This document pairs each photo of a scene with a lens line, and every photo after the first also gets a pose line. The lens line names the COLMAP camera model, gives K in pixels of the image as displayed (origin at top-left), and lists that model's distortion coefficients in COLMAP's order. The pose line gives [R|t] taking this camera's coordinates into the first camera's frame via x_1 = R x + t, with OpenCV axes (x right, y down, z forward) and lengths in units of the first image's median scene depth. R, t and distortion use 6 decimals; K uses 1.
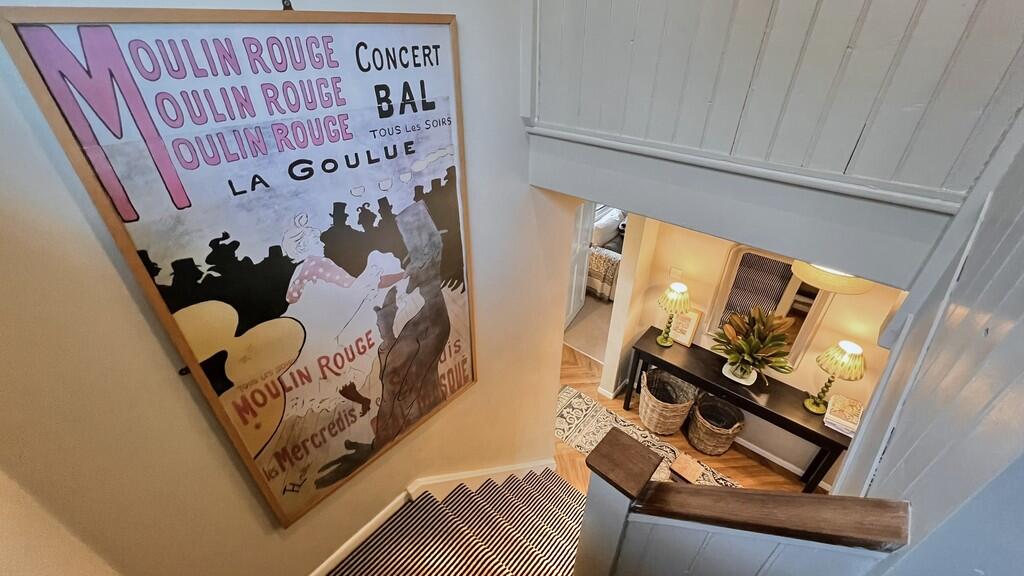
lens RADIAL K [[408.8, 0, 510.2], [0, 408.8, 285.8], [0, 0, 1]] dist [-0.000713, 0.001004]
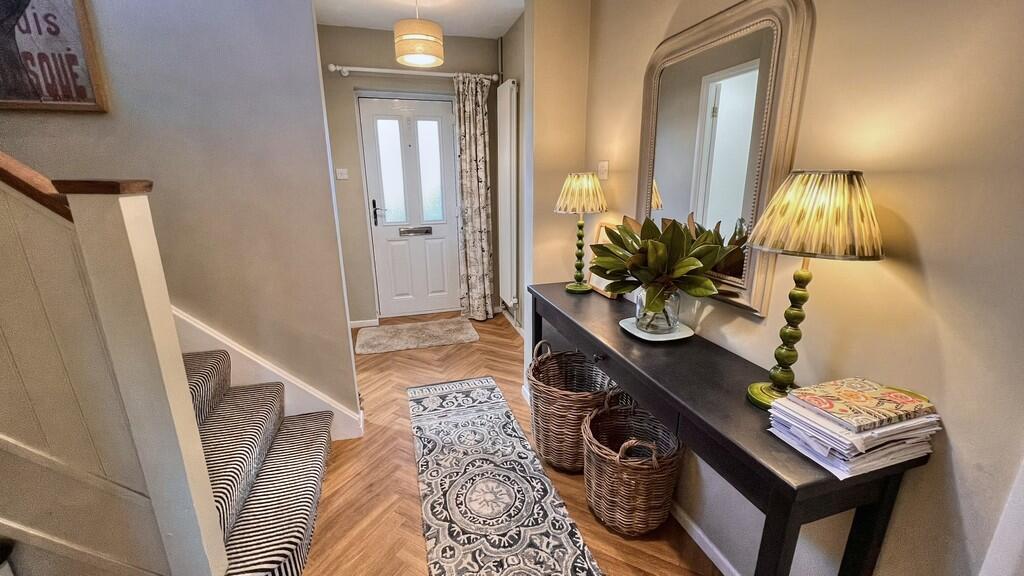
lens RADIAL K [[408.8, 0, 514.1], [0, 408.8, 288.9], [0, 0, 1]] dist [-0.000713, 0.001004]
pose [[0.846192, 0.137542, -0.514822, 0.558799], [-0.285008, 0.933135, -0.219156, 0.269550], [0.450255, 0.332177, 0.828812, 0.434042]]
